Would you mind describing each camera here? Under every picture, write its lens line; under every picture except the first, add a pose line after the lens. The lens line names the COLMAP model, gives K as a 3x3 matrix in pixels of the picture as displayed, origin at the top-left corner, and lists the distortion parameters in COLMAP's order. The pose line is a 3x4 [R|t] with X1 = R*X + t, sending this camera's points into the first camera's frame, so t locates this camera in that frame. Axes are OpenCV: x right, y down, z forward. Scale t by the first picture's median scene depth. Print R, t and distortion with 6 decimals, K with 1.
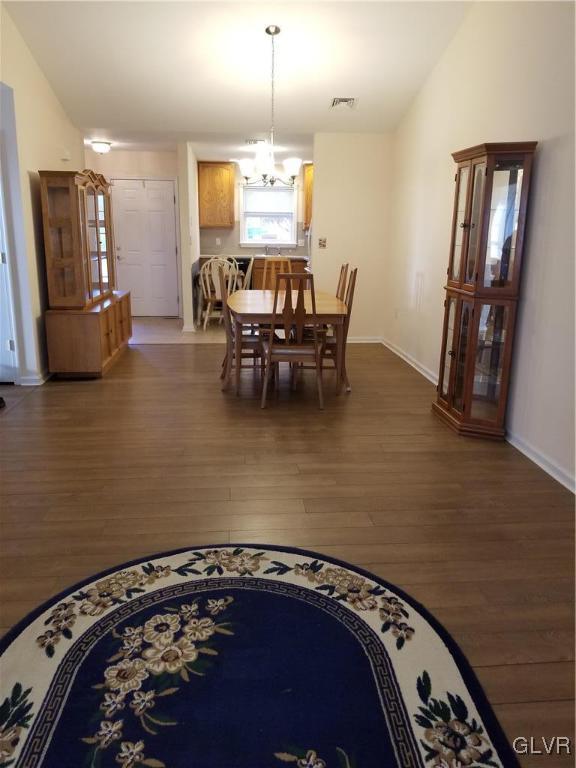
lens RADIAL K [[599.3, 0, 288.0], [0, 599.3, 384.0], [0, 0, 1]] dist [-0.007477, -0.003447]
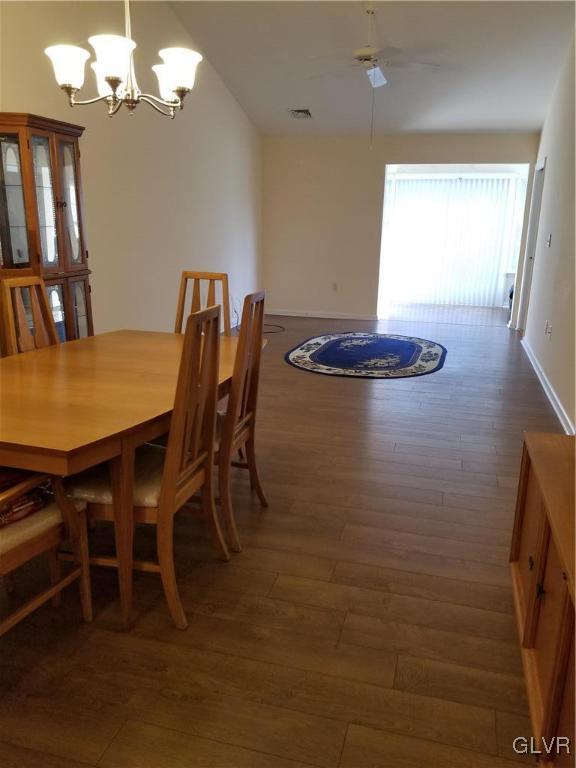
lens RADIAL K [[603.5, 0, 276.8], [0, 603.5, 382.6], [0, 0, 1]] dist [0.003530, -0.008409]
pose [[-0.926684, -0.129382, 0.352871, -0.672960], [0.063533, 0.871444, 0.486364, -0.806054], [-0.370433, 0.473124, -0.799333, 3.071769]]
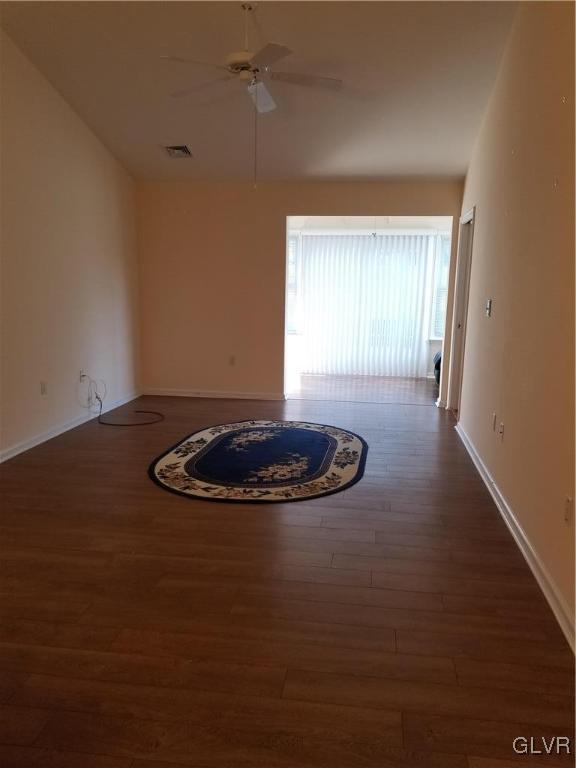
lens RADIAL K [[599.3, 0, 288.0], [0, 599.3, 384.0], [0, 0, 1]] dist [-0.007477, -0.003447]
pose [[-0.970559, -0.076694, 0.228327, -0.594234], [0.024996, 0.910763, 0.412172, -0.629010], [-0.239563, 0.405744, -0.882032, 2.366841]]
